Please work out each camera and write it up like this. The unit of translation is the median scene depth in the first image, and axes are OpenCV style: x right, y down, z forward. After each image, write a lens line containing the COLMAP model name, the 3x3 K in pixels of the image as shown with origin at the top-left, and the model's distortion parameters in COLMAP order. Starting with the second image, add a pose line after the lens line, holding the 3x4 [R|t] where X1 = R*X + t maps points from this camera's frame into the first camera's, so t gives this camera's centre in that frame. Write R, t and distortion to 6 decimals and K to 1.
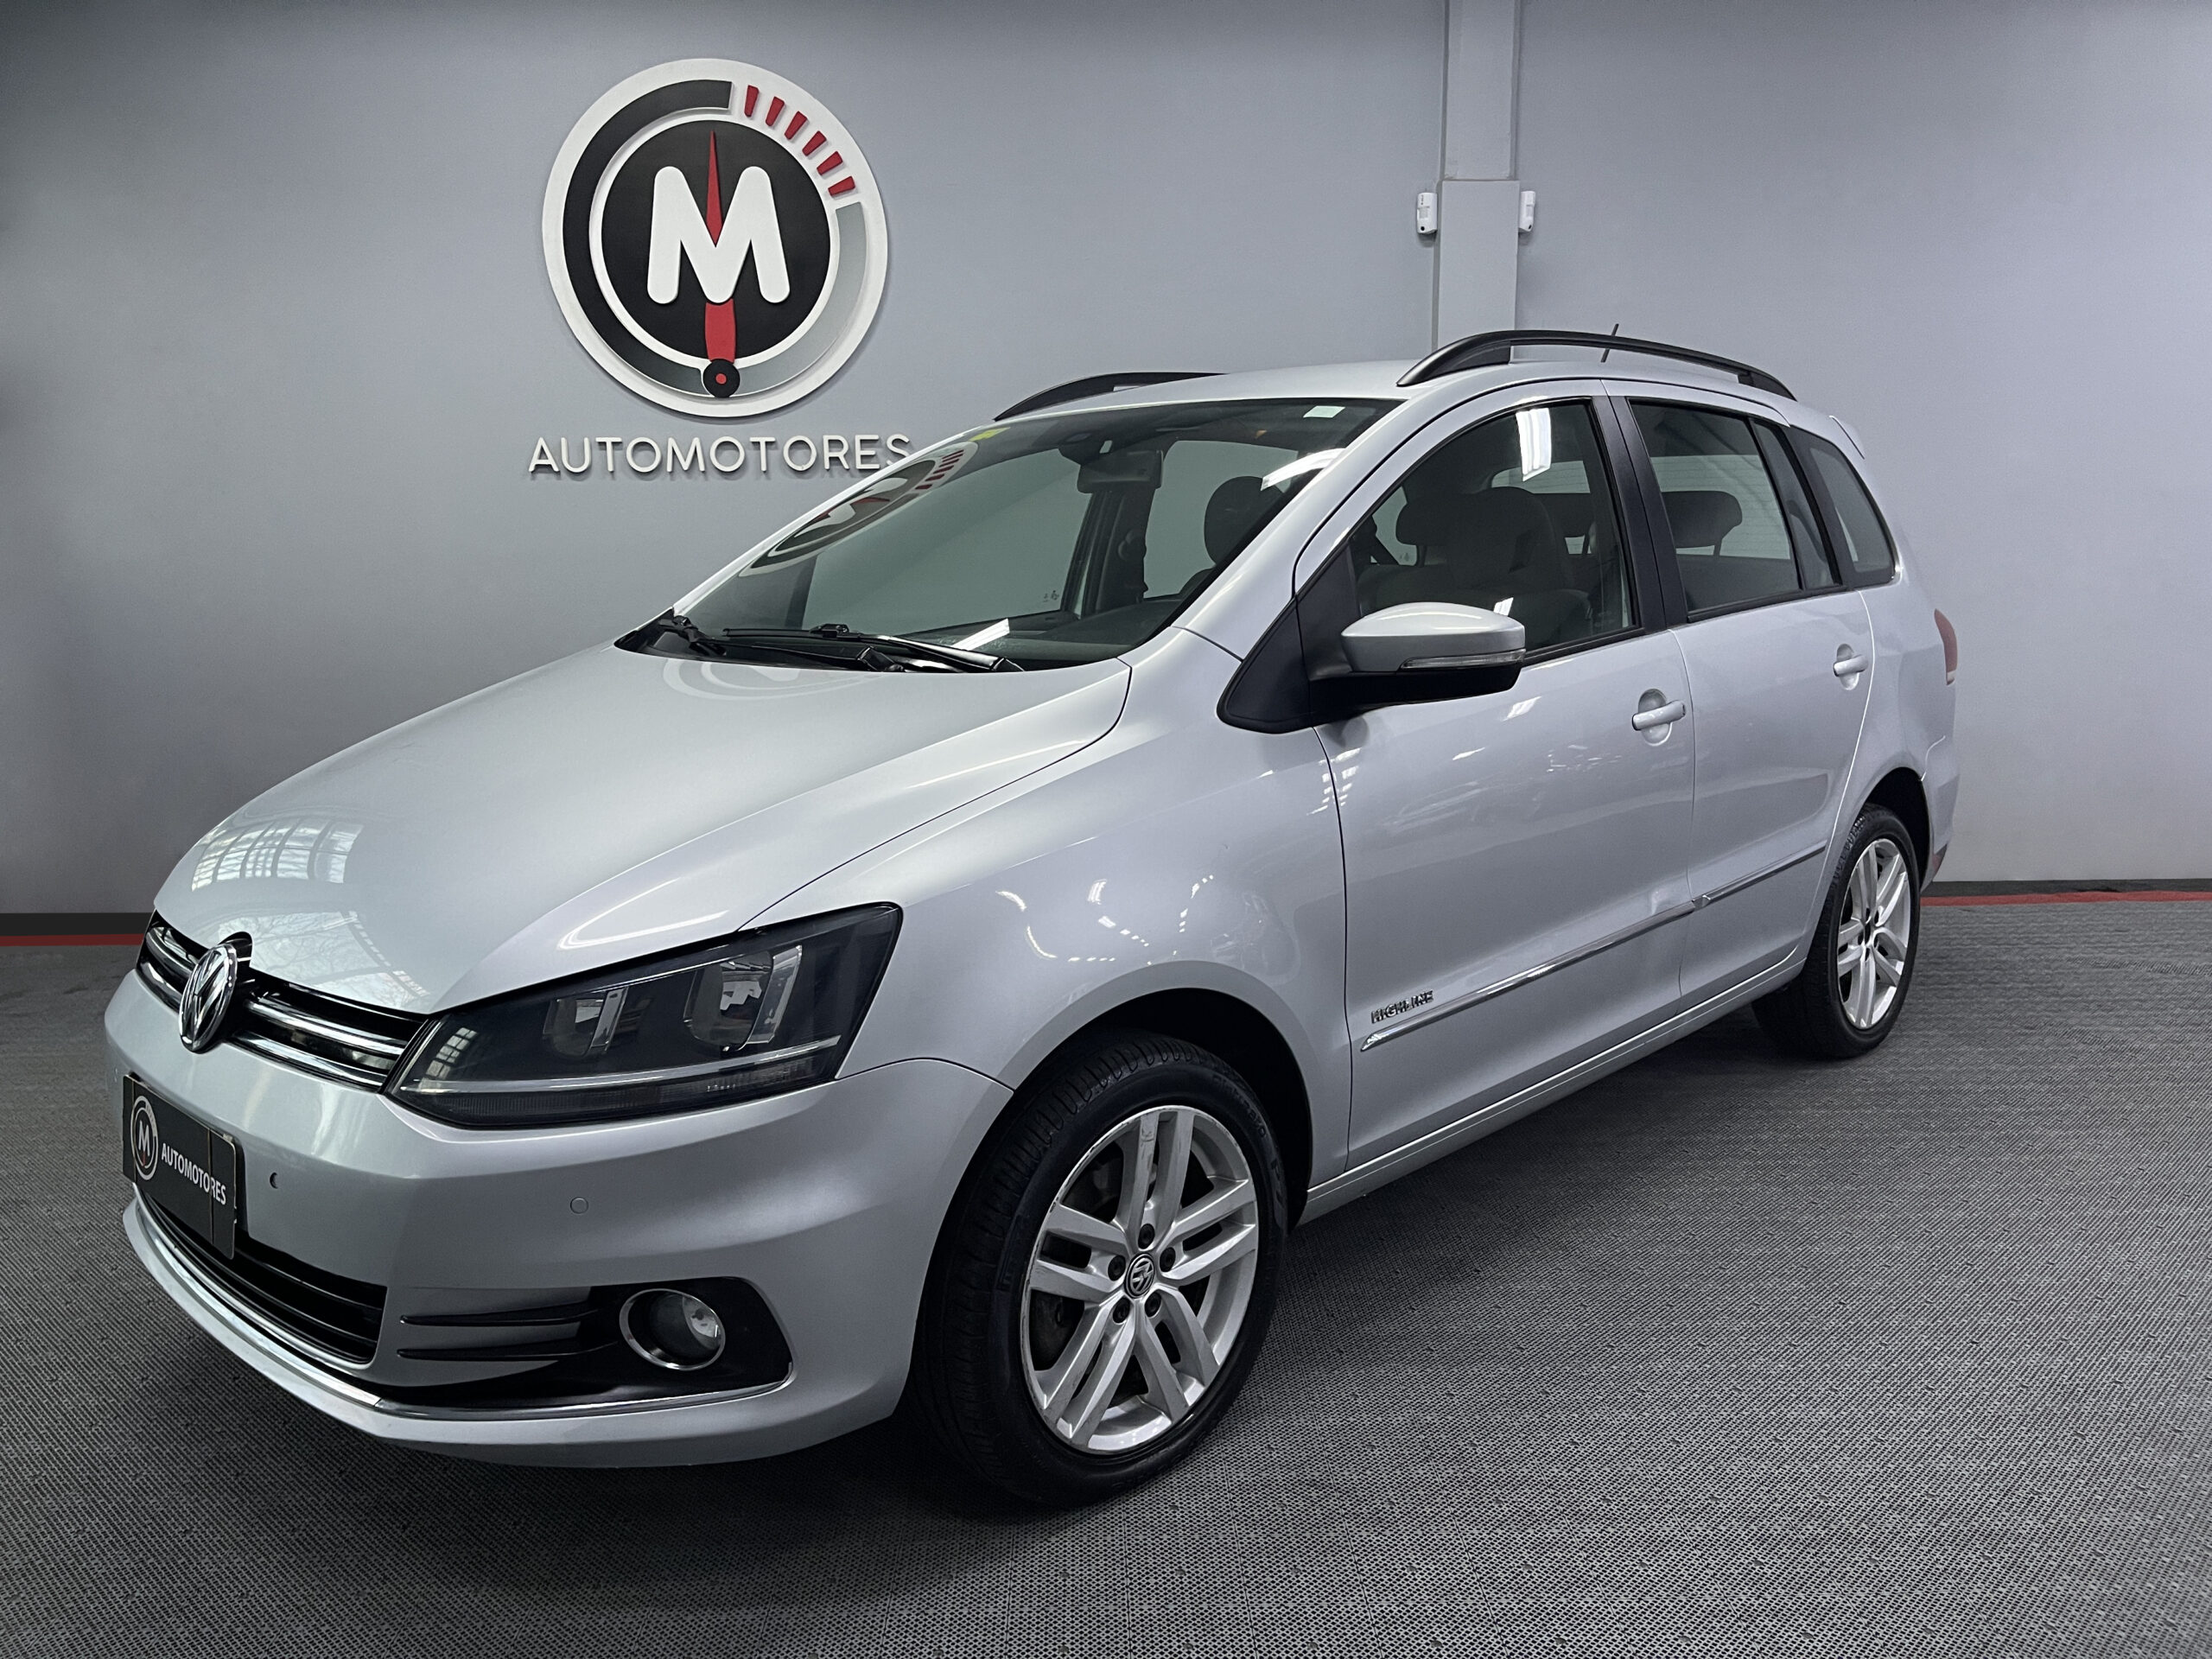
lens RADIAL K [[1697.7, 0, 1106.0], [0, 1697.7, 829.5], [0, 0, 1]] dist [0.029954, -0.001769]
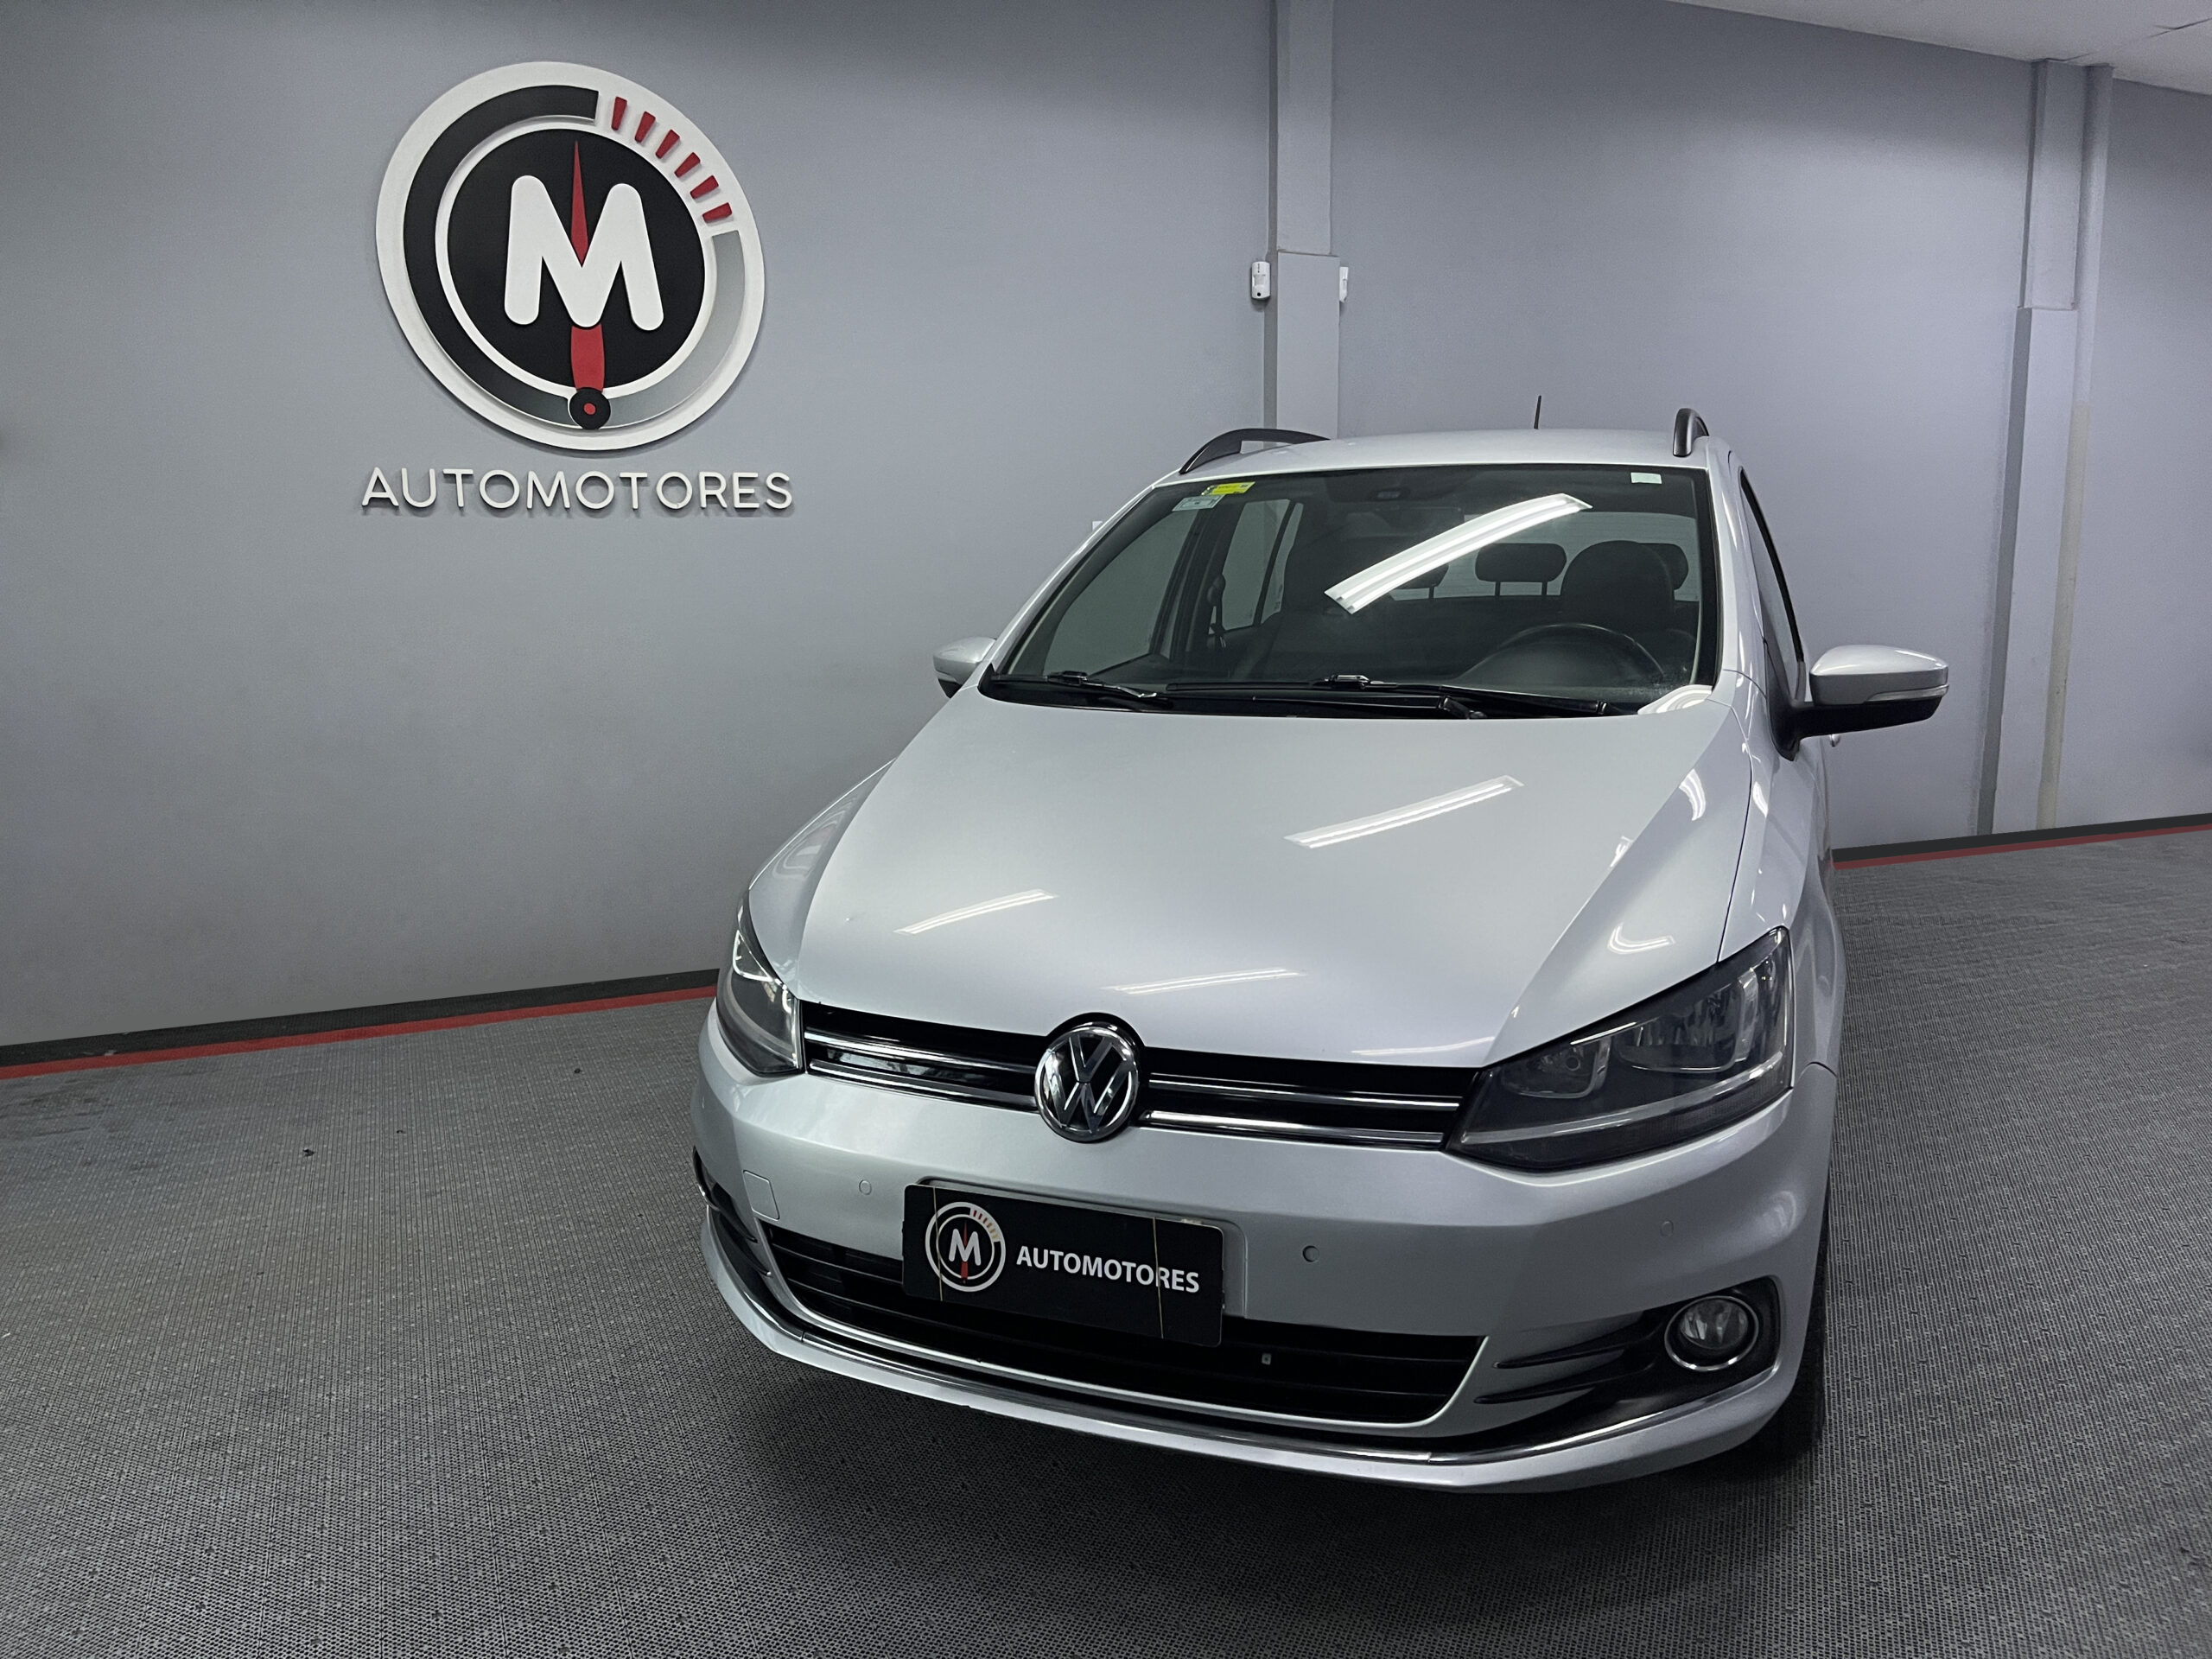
lens RADIAL K [[1696.7, 0, 1106.0], [0, 1696.7, 829.5], [0, 0, 1]] dist [0.048405, -0.033659]
pose [[0.923695, -0.058405, 0.378651, -0.333612], [0.064770, 0.997892, -0.004083, -0.015113], [-0.377614, 0.028297, 0.925531, 0.044090]]
